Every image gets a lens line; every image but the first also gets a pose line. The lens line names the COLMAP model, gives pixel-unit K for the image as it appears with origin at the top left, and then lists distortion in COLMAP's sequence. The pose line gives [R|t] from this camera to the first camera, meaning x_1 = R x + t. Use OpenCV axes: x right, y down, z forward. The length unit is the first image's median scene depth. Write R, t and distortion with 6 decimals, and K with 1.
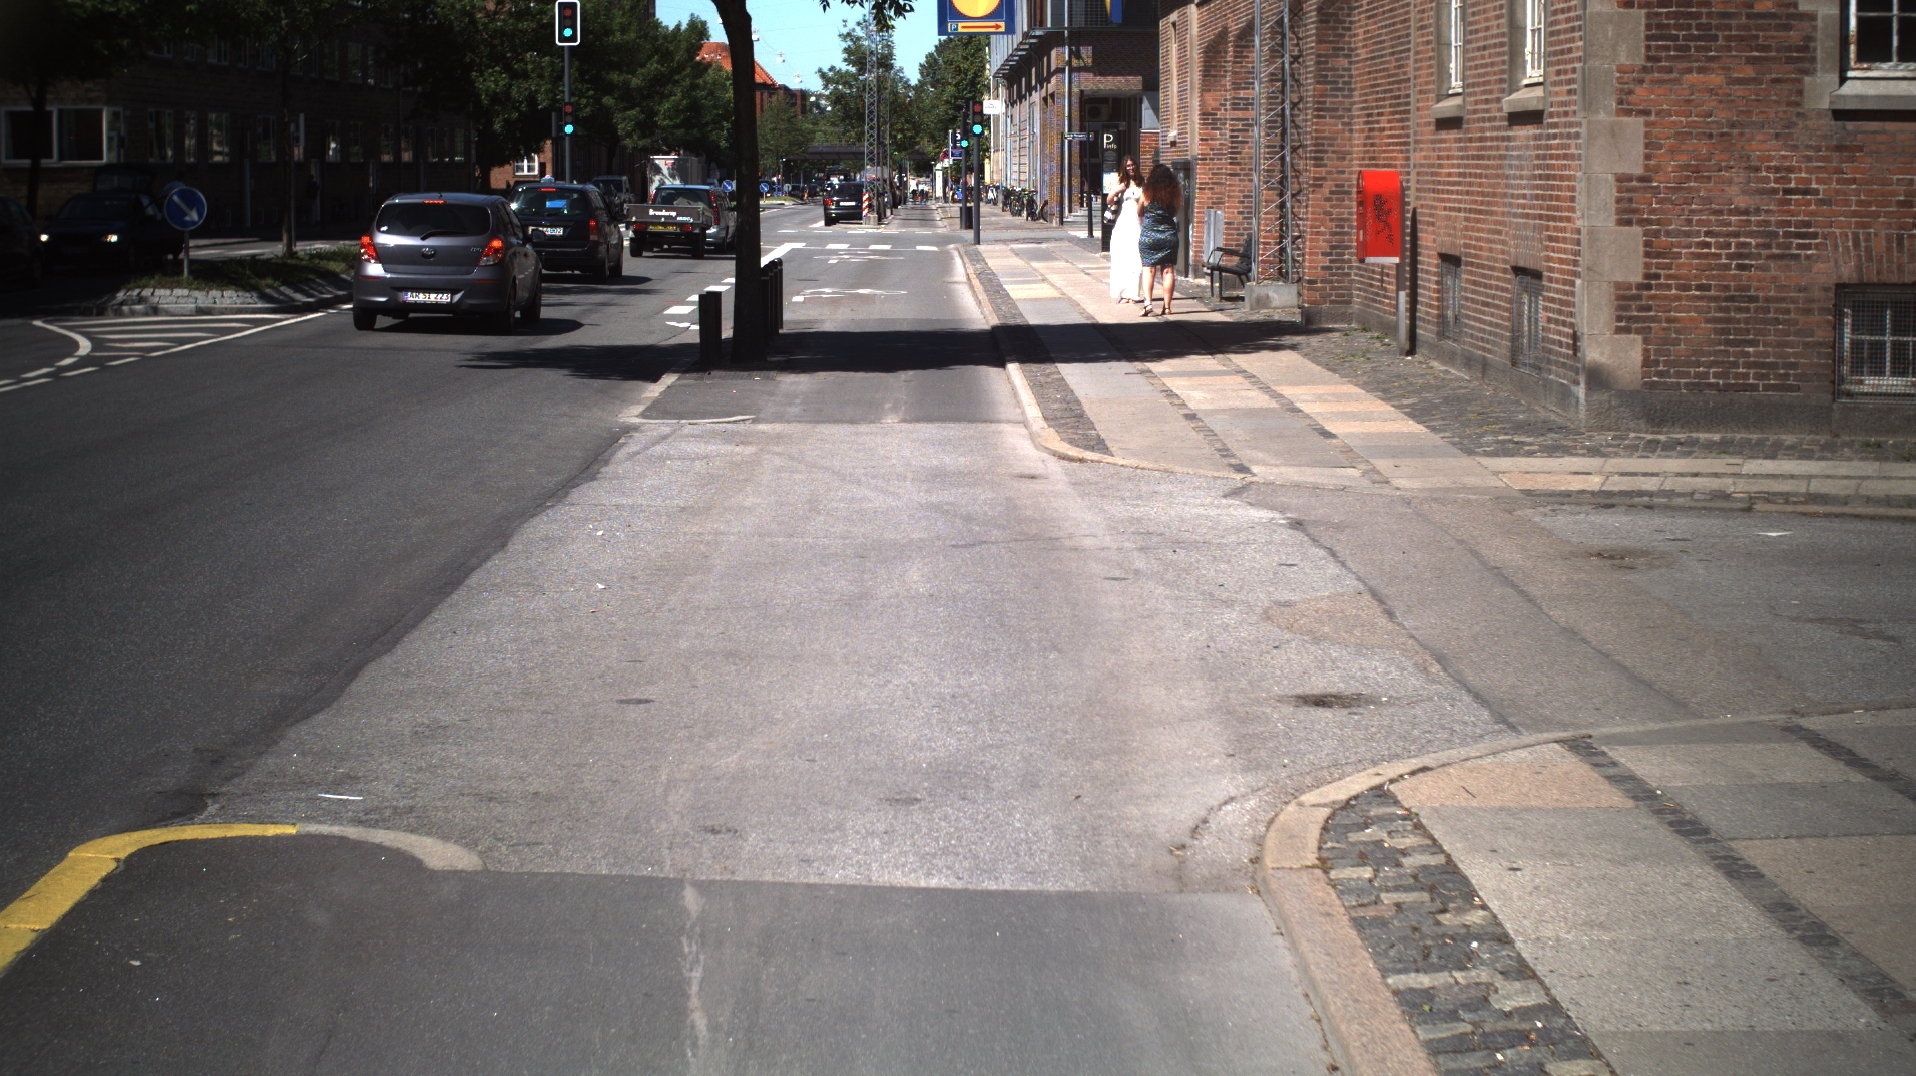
lens RADIAL K [[3328.8, 0, 958.0], [0, 3328.8, 538.0], [0, 0, 1]] dist [-0.295827, 0.467707]
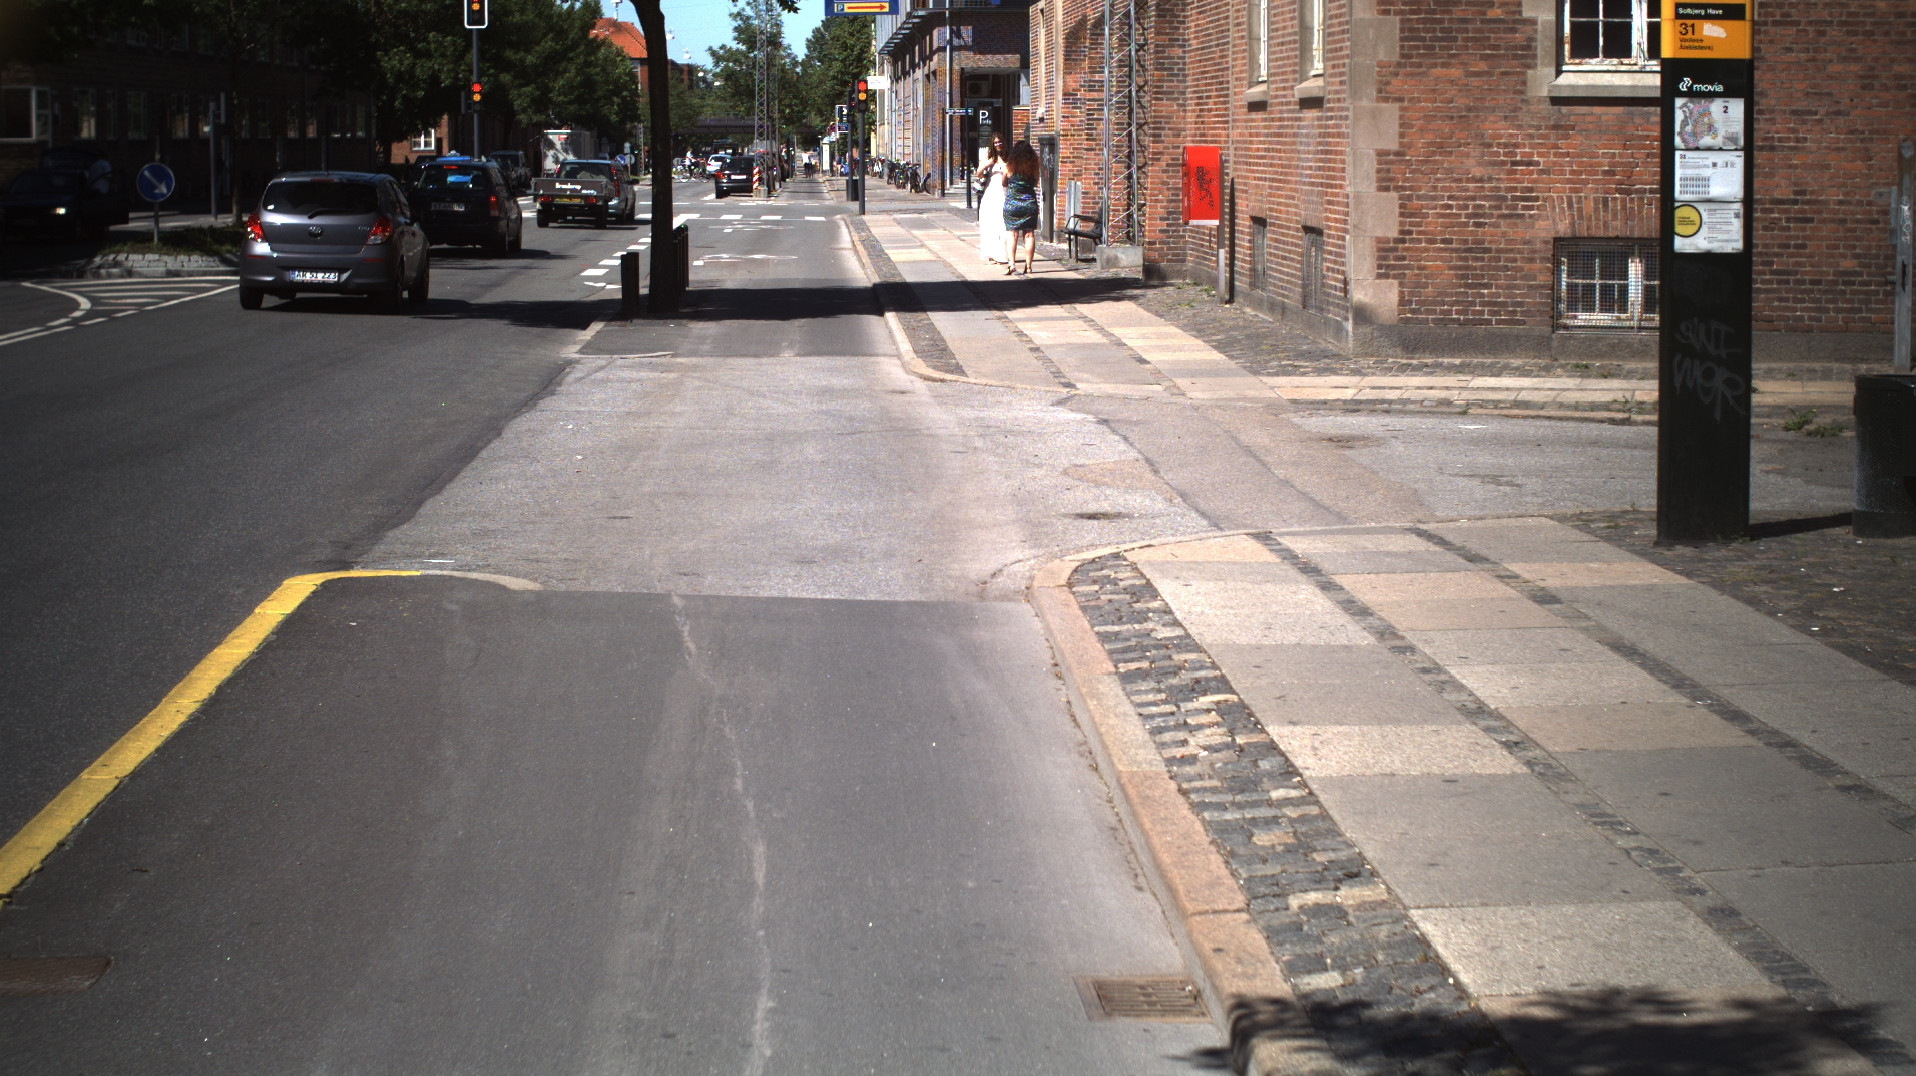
lens RADIAL K [[3328.8, 0, 958.0], [0, 3328.8, 538.0], [0, 0, 1]] dist [-0.295827, 0.467707]
pose [[0.999426, -0.004651, 0.033561, 0.000696], [0.004380, 0.999957, 0.008128, 0.017499], [-0.033598, -0.007976, 0.999404, -0.169498]]
